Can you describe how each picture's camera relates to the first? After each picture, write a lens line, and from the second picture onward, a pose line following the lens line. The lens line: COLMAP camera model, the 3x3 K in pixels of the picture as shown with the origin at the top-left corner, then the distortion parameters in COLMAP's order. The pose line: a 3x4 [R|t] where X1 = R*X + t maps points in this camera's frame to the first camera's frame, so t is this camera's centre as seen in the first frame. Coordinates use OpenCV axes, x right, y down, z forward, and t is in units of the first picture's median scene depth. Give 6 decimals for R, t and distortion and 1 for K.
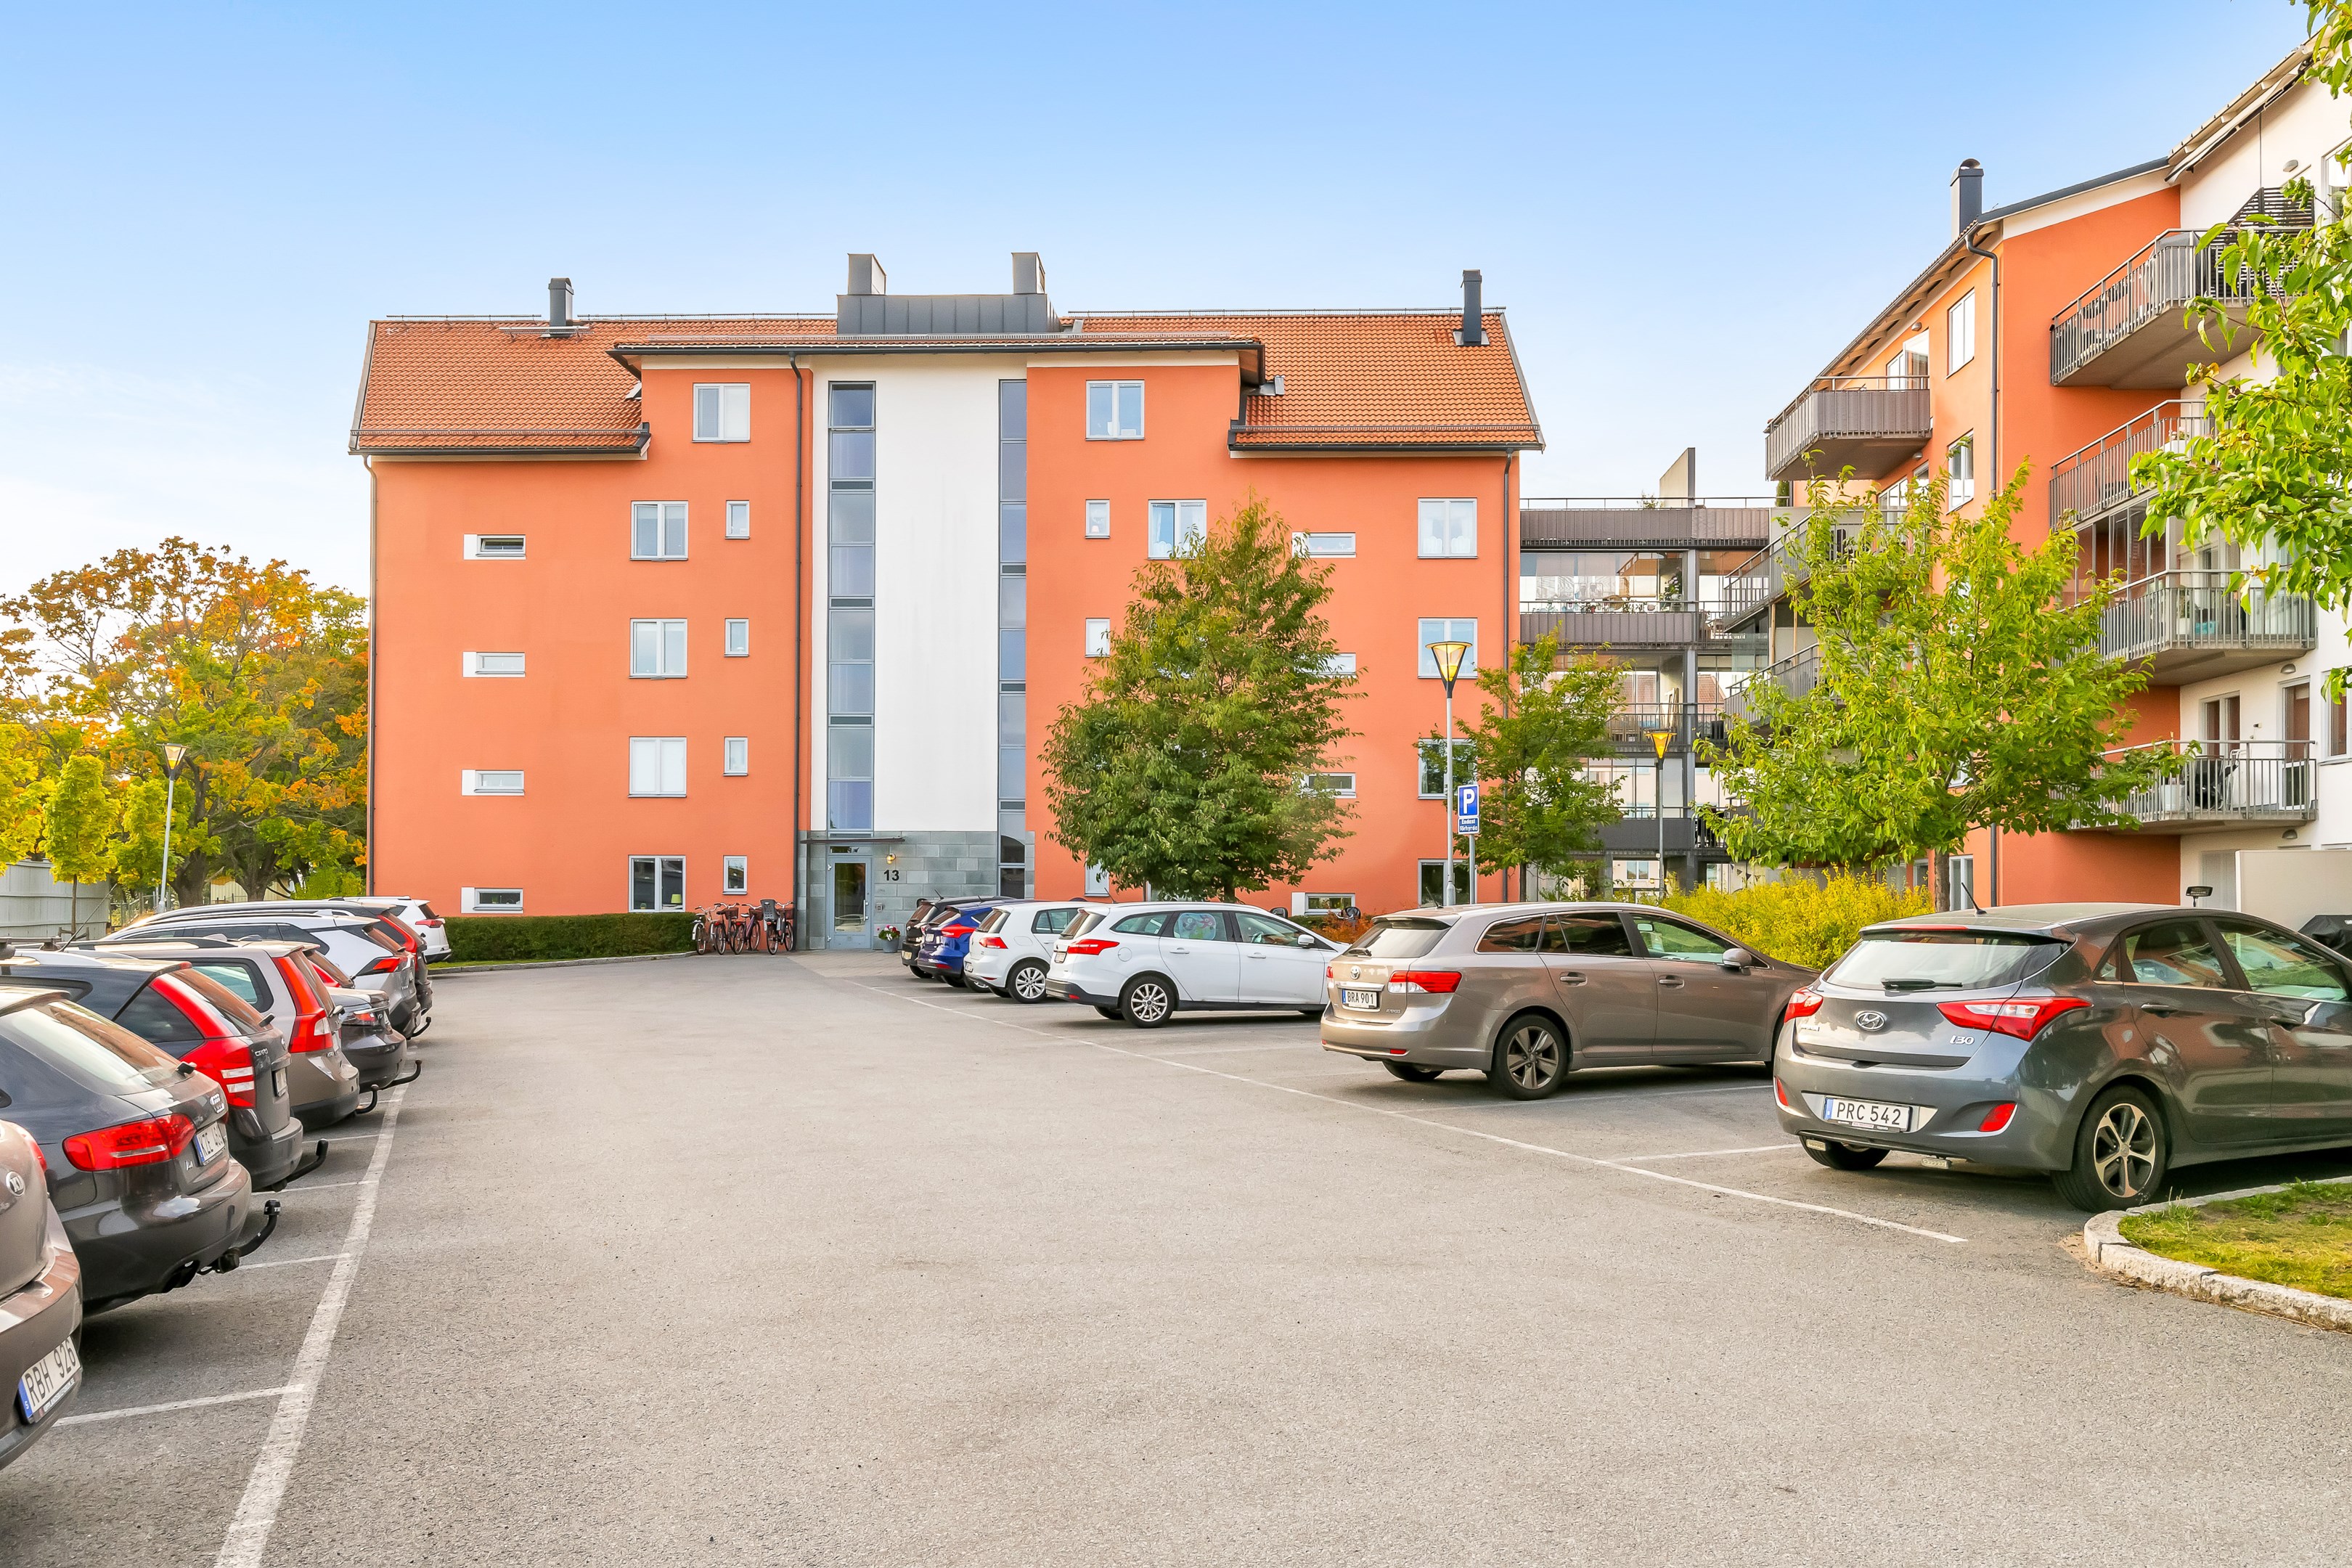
lens RADIAL K [[1714.8, 0, 1177.2], [0, 1714.8, 795.5], [0, 0, 1]] dist [-0.004954, -0.001547]
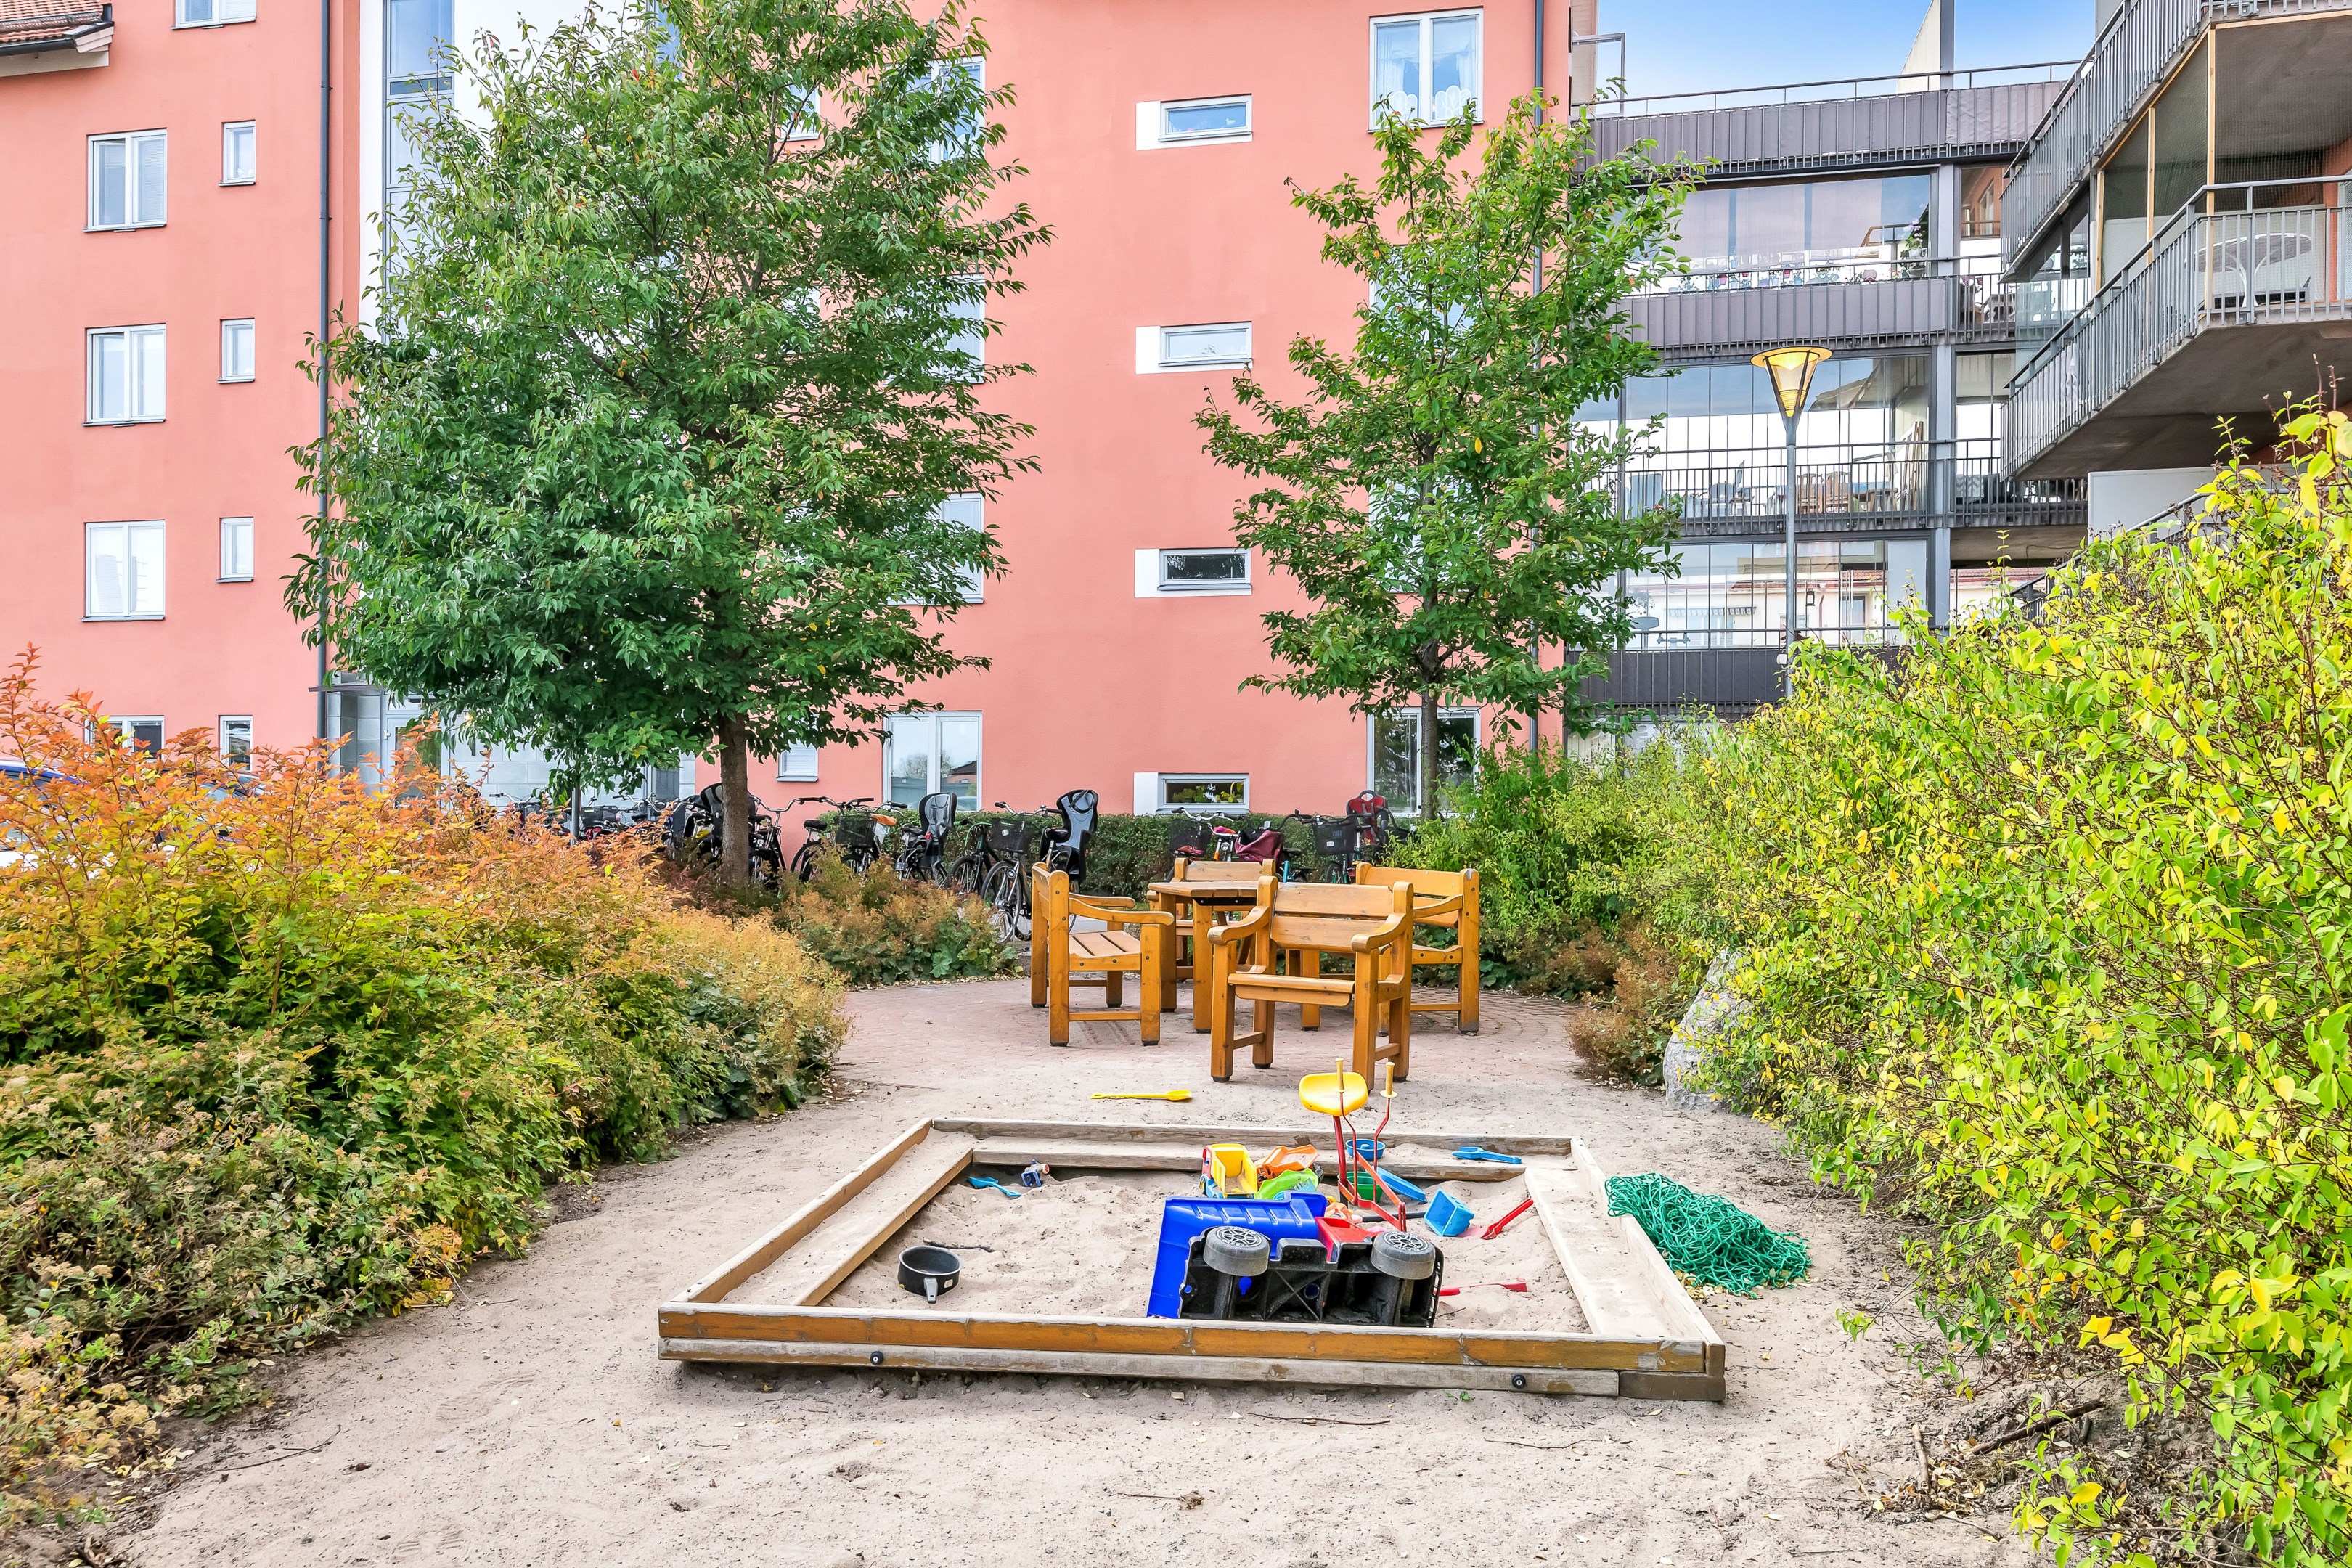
lens RADIAL K [[1714.8, 0, 1176.4], [0, 1714.8, 780.3], [0, 0, 1]] dist [-0.004954, -0.001547]
pose [[0.986796, -0.004100, -0.161913, 0.141885], [0.010821, 0.999115, 0.040651, 0.032223], [0.161603, -0.041866, 0.985967, 0.400107]]
